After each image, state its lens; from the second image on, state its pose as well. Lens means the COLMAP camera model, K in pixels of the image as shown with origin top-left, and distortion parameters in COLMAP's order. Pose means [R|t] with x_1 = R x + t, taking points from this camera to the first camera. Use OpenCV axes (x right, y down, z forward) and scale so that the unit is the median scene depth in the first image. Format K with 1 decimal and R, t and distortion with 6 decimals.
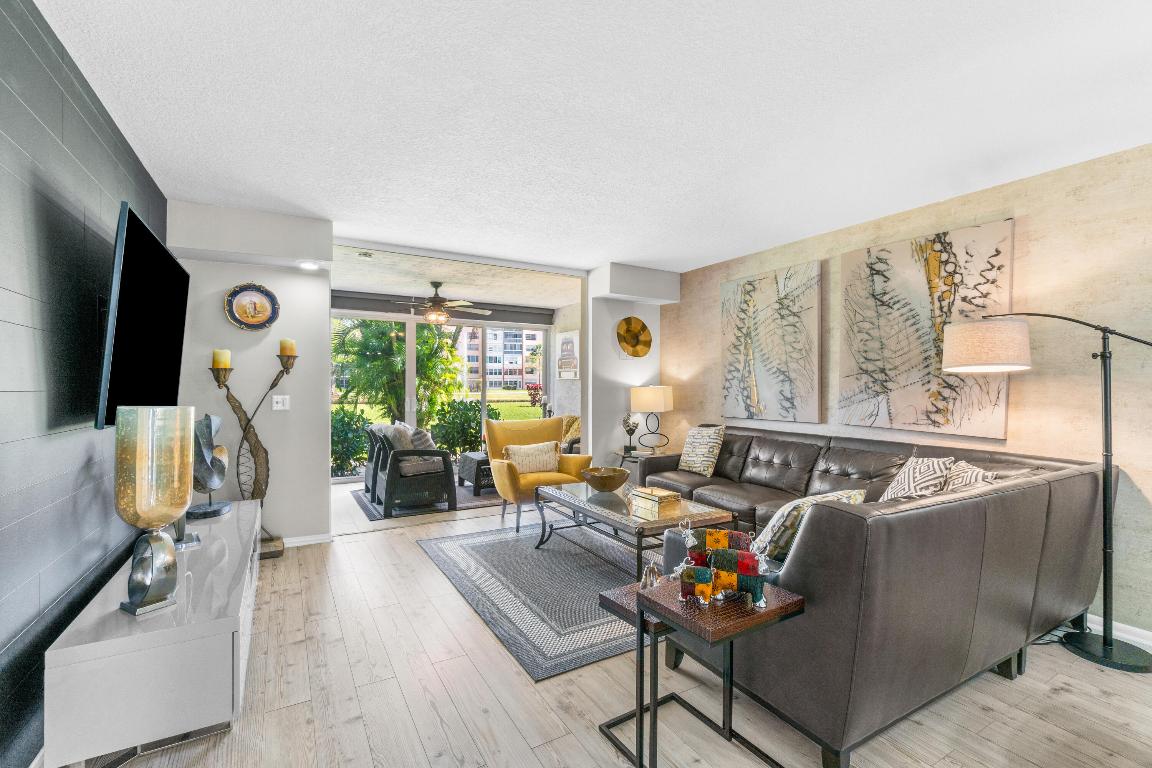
lens RADIAL K [[502.0, 0, 571.3], [0, 502.0, 386.0], [0, 0, 1]] dist [-0.003443, -0.000306]
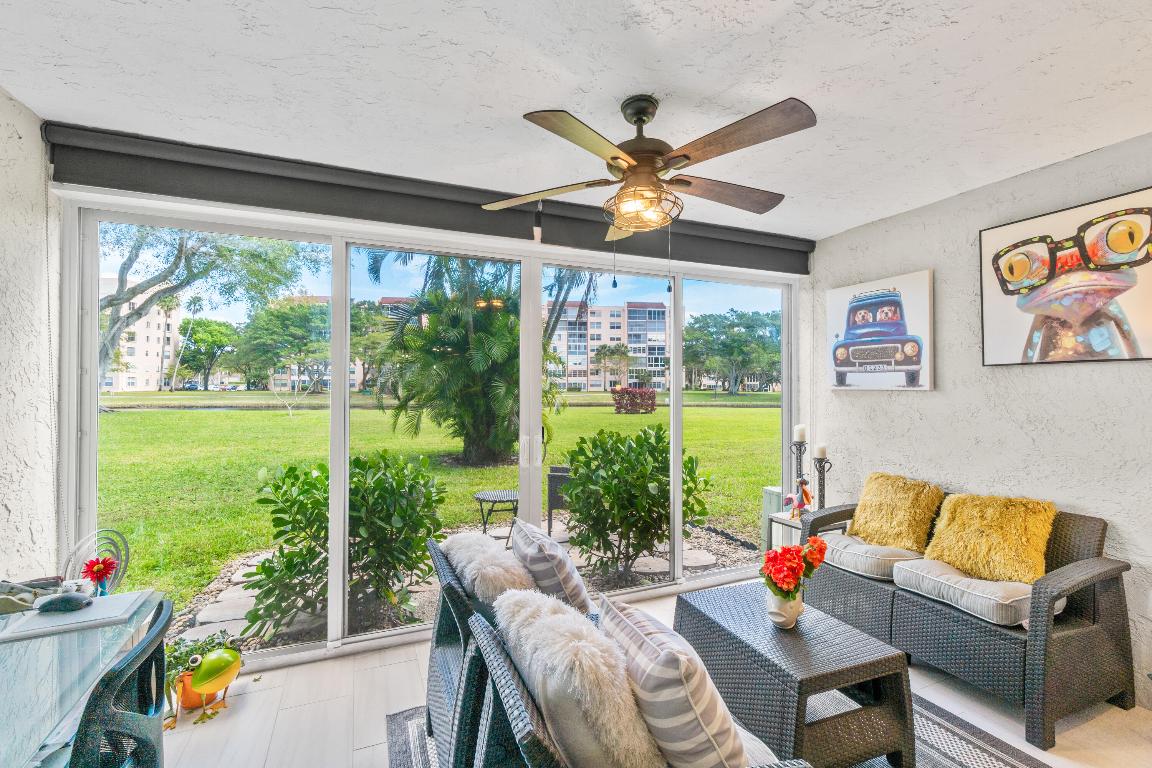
lens RADIAL K [[502.0, 0, 577.3], [0, 502.0, 382.6], [0, 0, 1]] dist [-0.003443, -0.000306]
pose [[0.994345, -0.005796, -0.106041, -0.243445], [0.004849, 0.999946, -0.009185, -0.019262], [0.106088, 0.008619, 0.994319, 0.595962]]
